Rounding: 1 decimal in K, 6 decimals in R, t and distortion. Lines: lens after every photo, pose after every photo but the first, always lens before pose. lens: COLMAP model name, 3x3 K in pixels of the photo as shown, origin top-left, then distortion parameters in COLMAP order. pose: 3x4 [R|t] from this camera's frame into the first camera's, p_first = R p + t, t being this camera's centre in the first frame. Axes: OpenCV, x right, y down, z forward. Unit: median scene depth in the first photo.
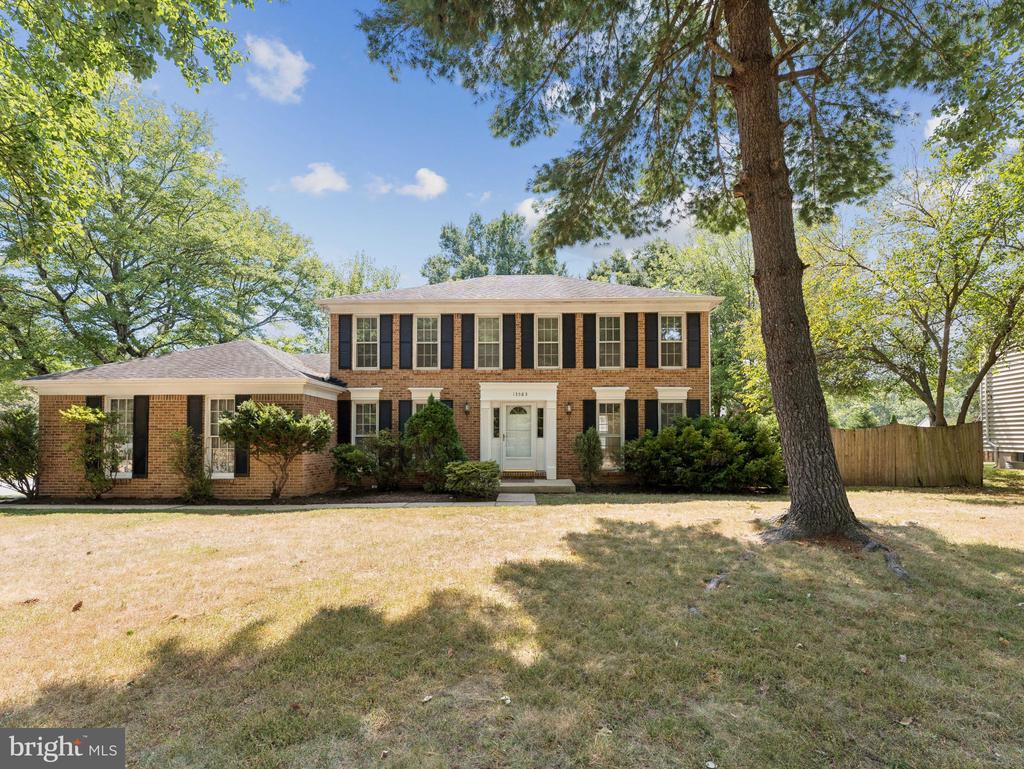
lens RADIAL K [[503.6, 0, 512.9], [0, 503.6, 428.4], [0, 0, 1]] dist [0.002164, 0.000166]
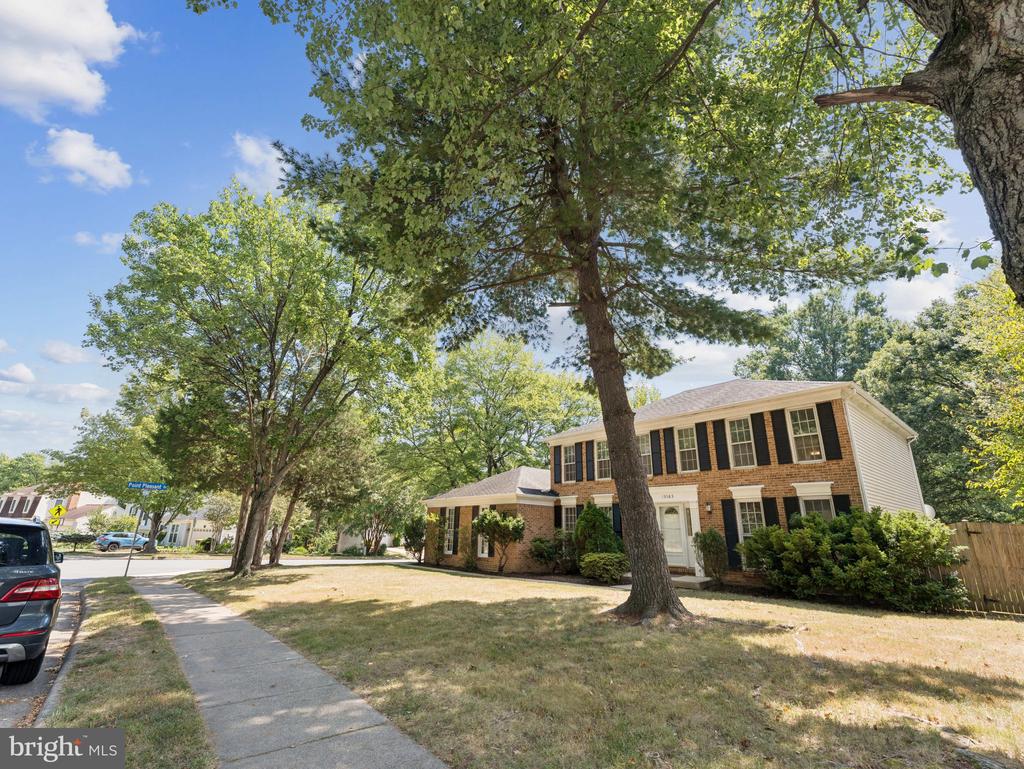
lens RADIAL K [[466.2, 0, 512.0], [0, 466.2, 384.5], [0, 0, 1]] dist [-0.000154, 0.000124]
pose [[0.667092, -0.211248, -0.714397, 0.603571], [-0.007648, 0.956961, -0.290115, 0.000309], [0.744936, 0.198997, 0.636765, -0.014660]]
